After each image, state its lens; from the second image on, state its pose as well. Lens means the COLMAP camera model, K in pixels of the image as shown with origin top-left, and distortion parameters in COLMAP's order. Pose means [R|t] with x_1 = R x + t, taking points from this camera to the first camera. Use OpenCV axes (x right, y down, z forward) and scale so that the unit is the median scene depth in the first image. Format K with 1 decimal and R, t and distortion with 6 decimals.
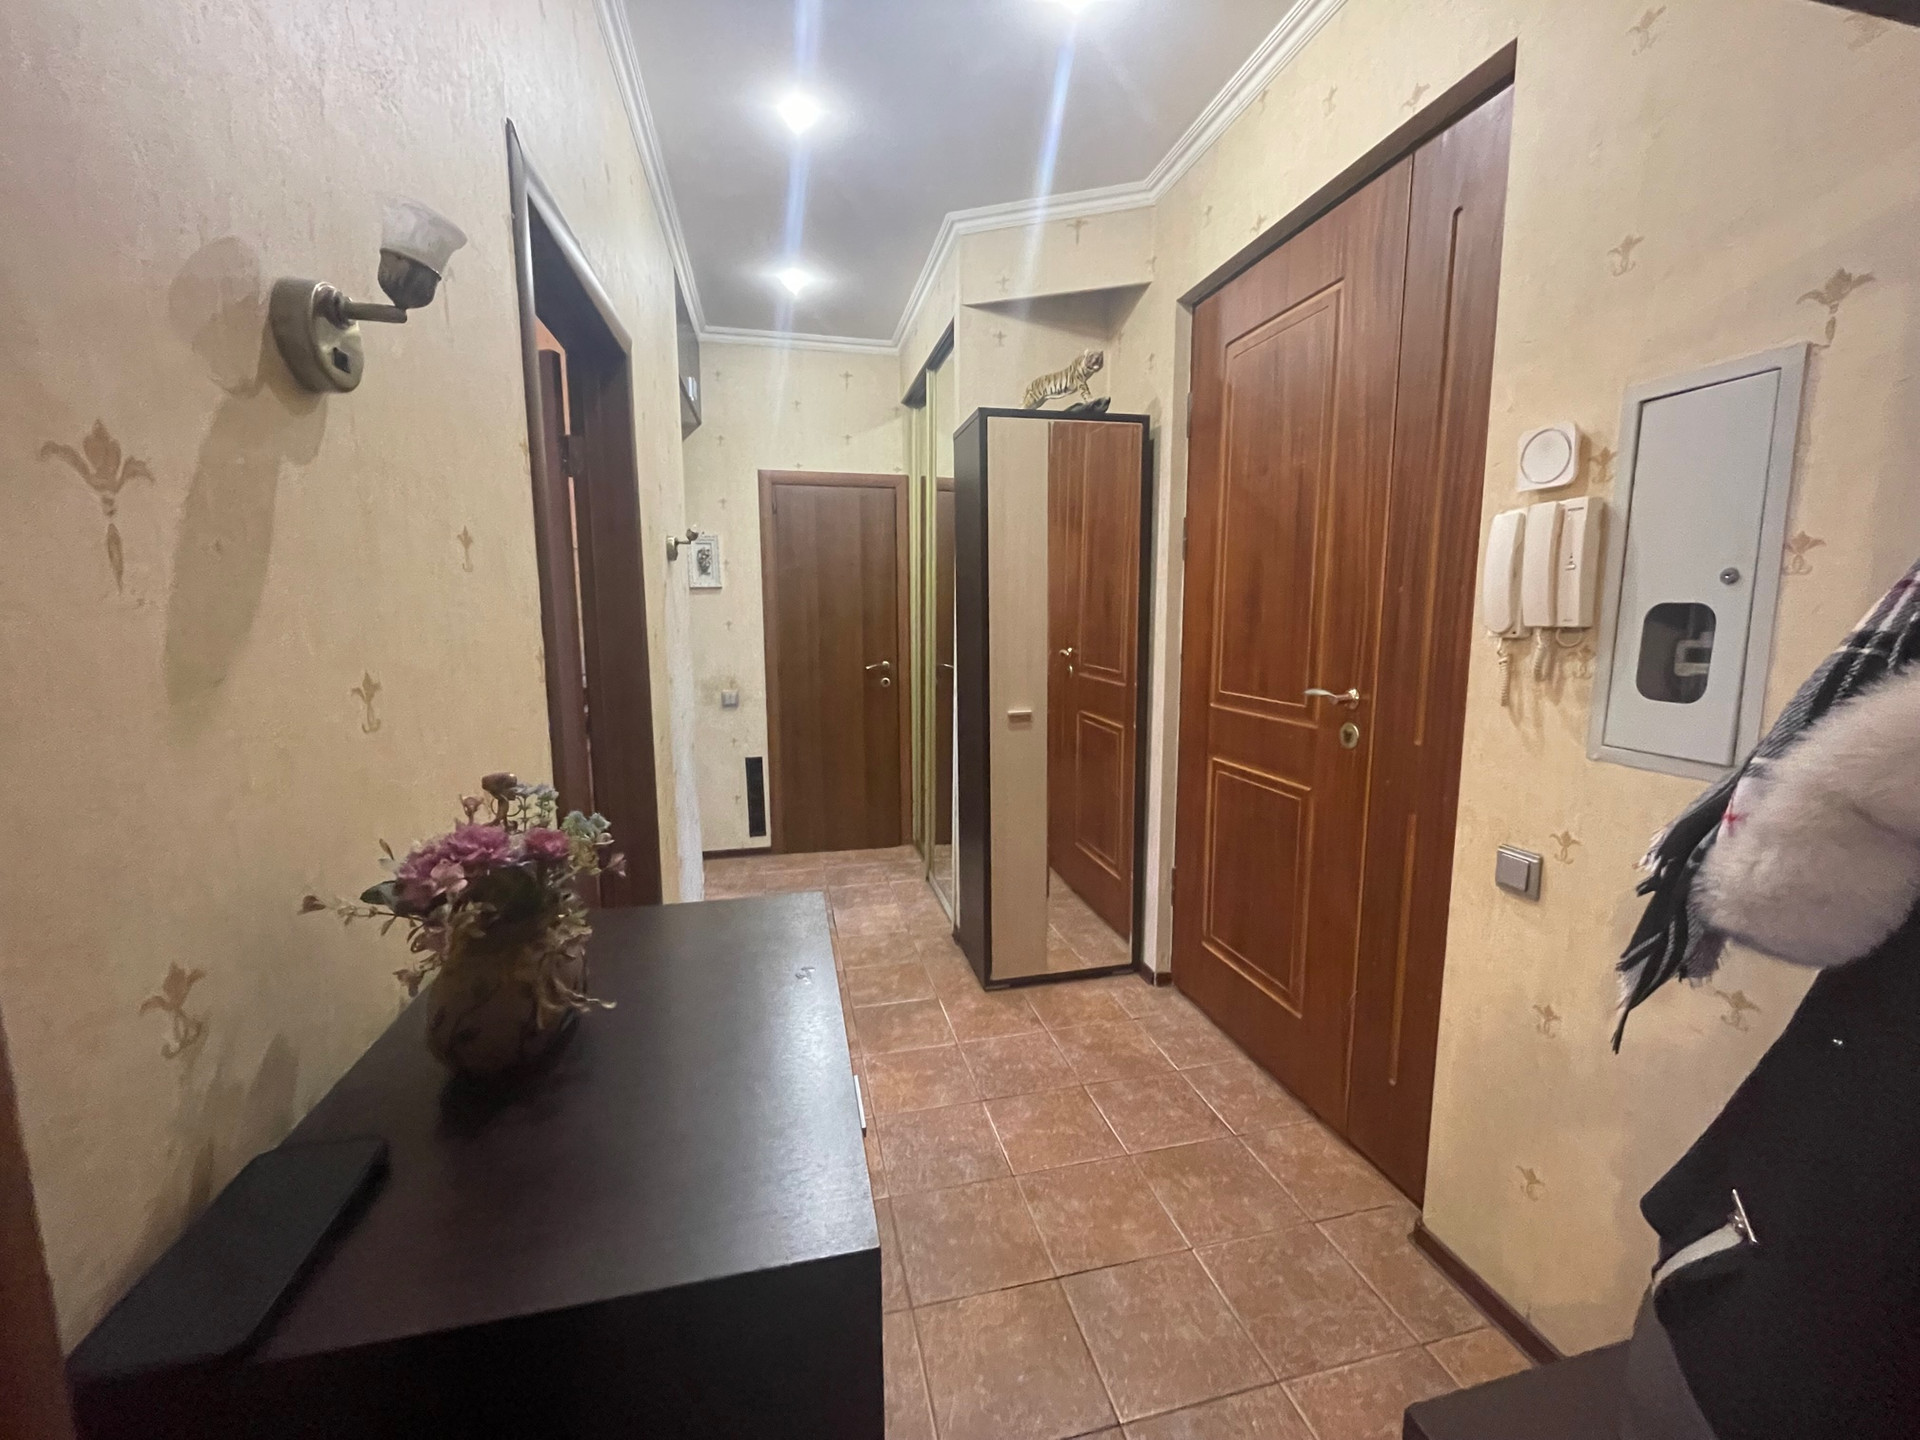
lens RADIAL K [[775.6, 0, 962.3], [0, 775.6, 719.8], [0, 0, 1]] dist [-0.003224, -0.000561]
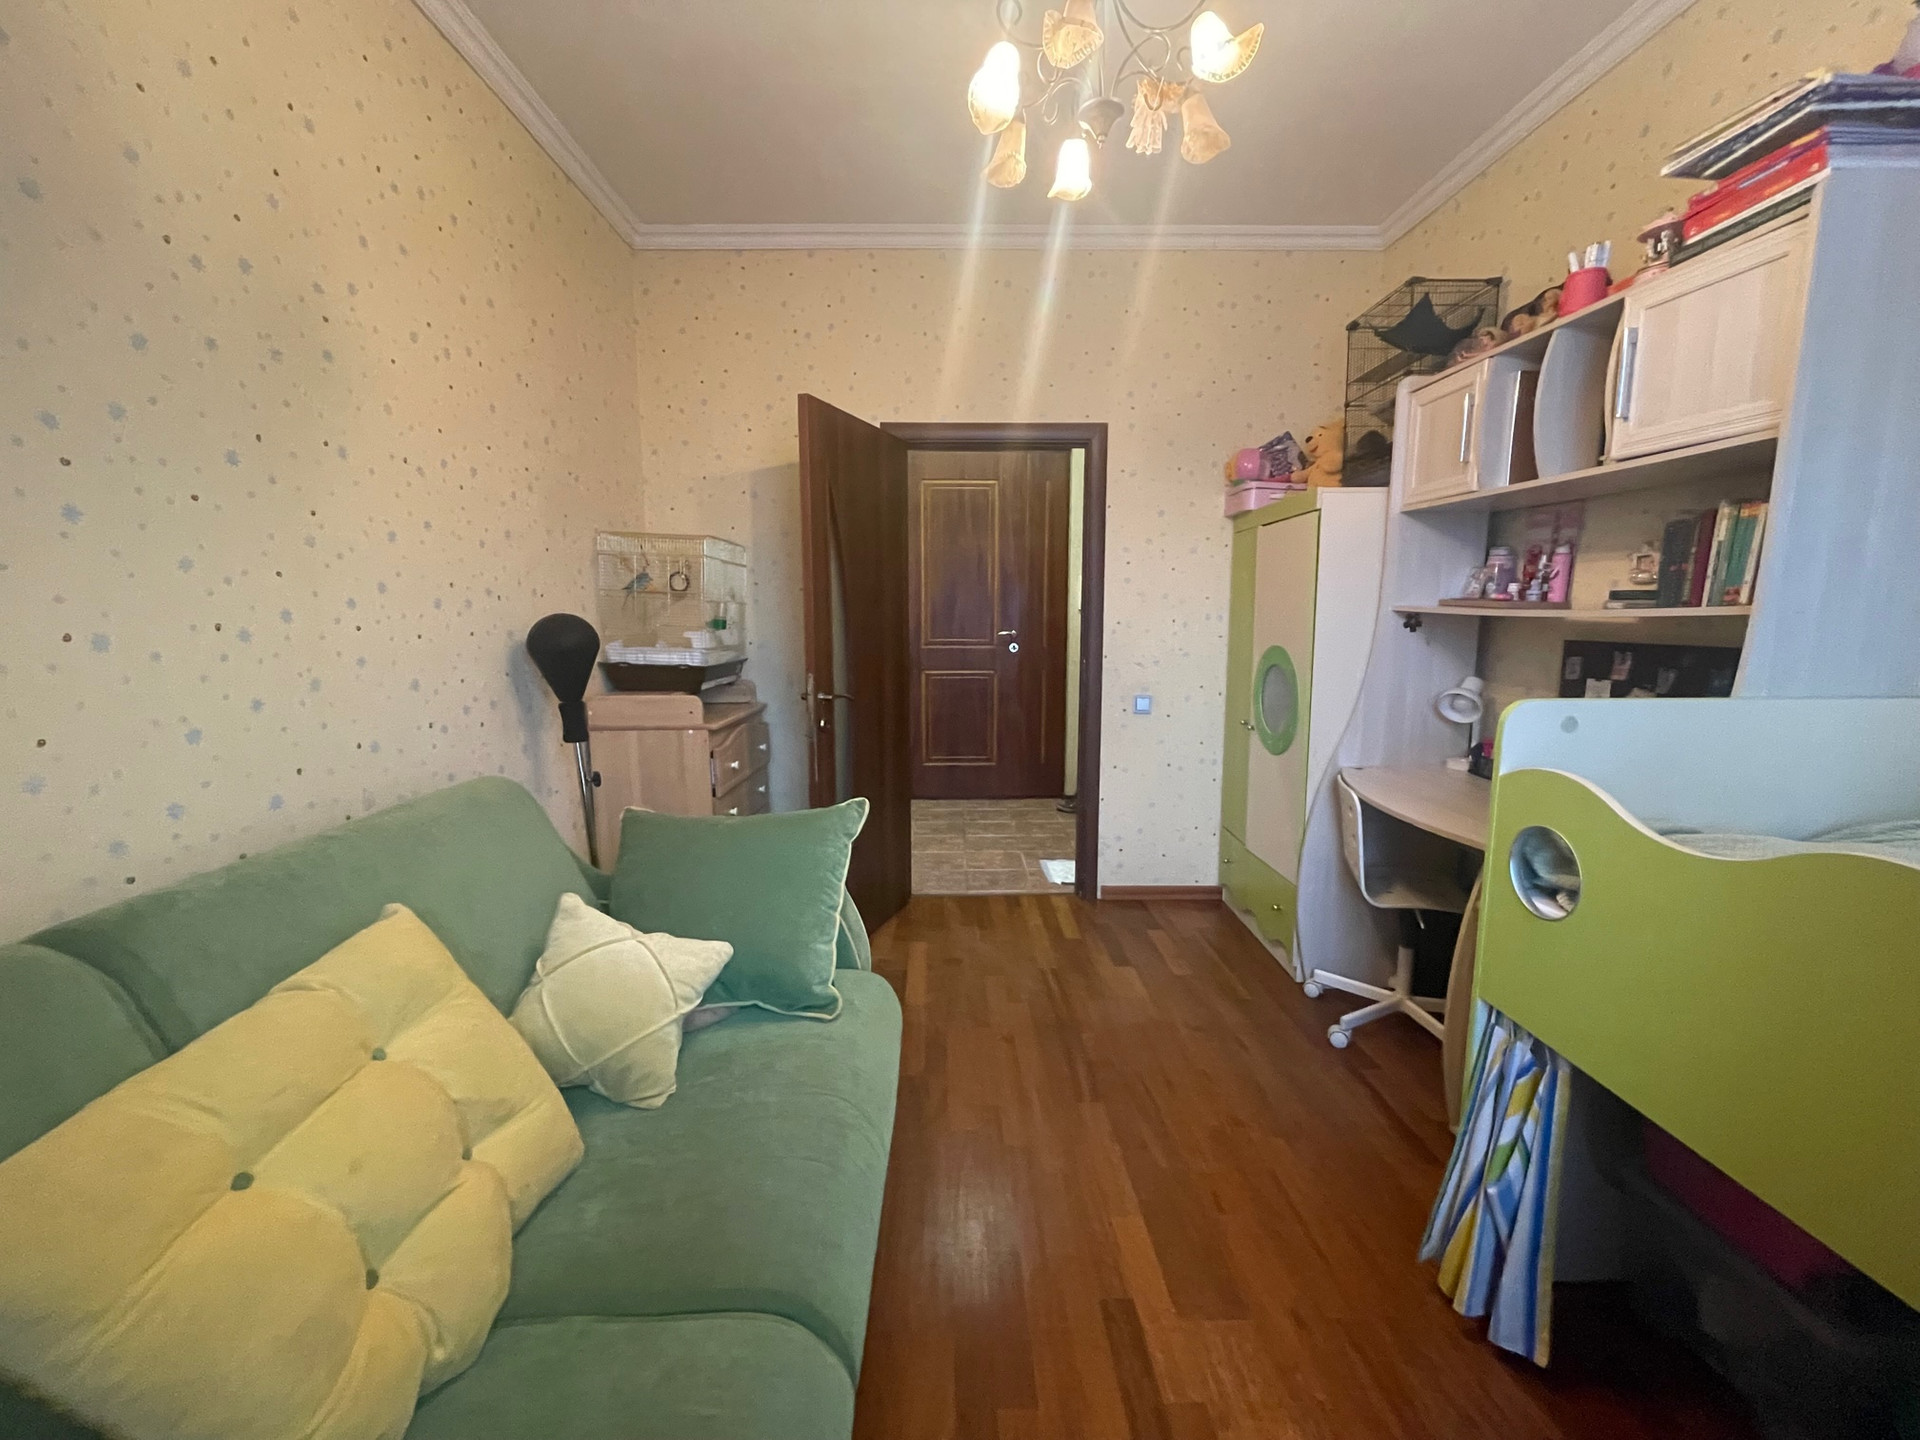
lens RADIAL K [[775.6, 0, 957.2], [0, 775.6, 717.9], [0, 0, 1]] dist [-0.003224, -0.000561]
pose [[0.224266, -0.133036, 0.965405, -2.336631], [0.127117, 0.986168, 0.106367, -0.057109], [-0.966202, 0.098865, 0.238075, 0.578059]]
